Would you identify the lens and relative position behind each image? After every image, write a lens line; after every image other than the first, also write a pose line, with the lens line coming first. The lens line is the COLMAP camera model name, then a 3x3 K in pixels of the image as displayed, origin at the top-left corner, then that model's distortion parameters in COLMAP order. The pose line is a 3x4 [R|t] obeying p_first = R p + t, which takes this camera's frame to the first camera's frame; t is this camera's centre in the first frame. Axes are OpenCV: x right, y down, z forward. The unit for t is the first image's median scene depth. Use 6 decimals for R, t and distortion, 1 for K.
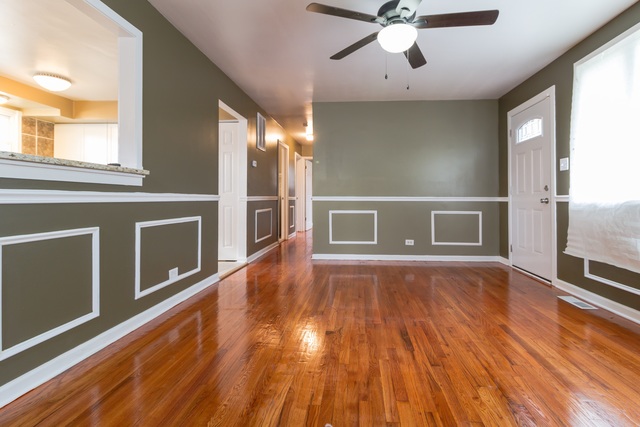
lens RADIAL K [[306.7, 0, 338.1], [0, 306.7, 195.5], [0, 0, 1]] dist [0.001852, -0.000359]
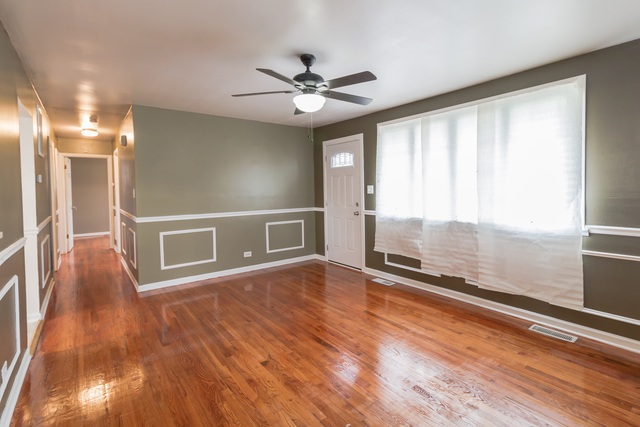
lens RADIAL K [[306.7, 0, 338.1], [0, 306.7, 195.5], [0, 0, 1]] dist [0.001852, -0.000359]
pose [[0.741967, -0.029144, 0.669802, -0.379650], [0.011559, 0.999462, 0.030683, -0.125437], [-0.670336, -0.015023, 0.741905, 0.013136]]
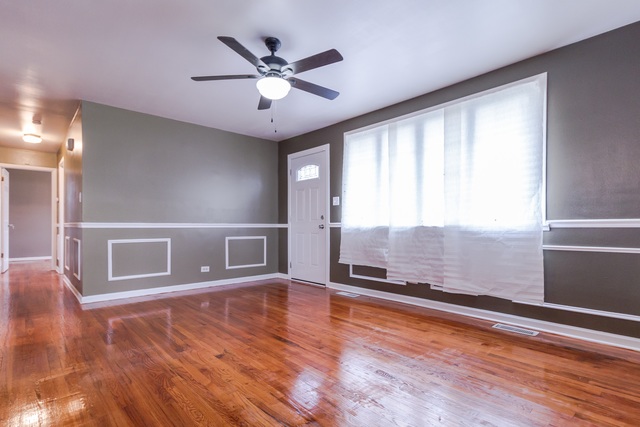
lens RADIAL K [[317.6, 0, 325.1], [0, 317.6, 225.6], [0, 0, 1]] dist [0.000031, 0.000668]
pose [[0.695626, -0.002196, 0.718401, -0.375681], [-0.006521, 0.999935, 0.009371, -0.000690], [-0.718375, -0.011203, 0.695566, 0.009406]]
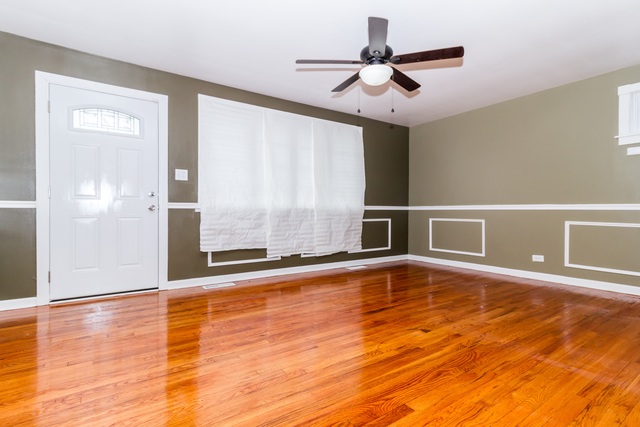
lens RADIAL K [[315.6, 0, 294.2], [0, 315.6, 212.6], [0, 0, 1]] dist [0.019928, 0.000085]
pose [[-0.584348, -0.013029, 0.811399, -0.455667], [-0.020618, 0.999787, 0.001205, 0.026438], [-0.811241, -0.016026, -0.584492, 1.401101]]
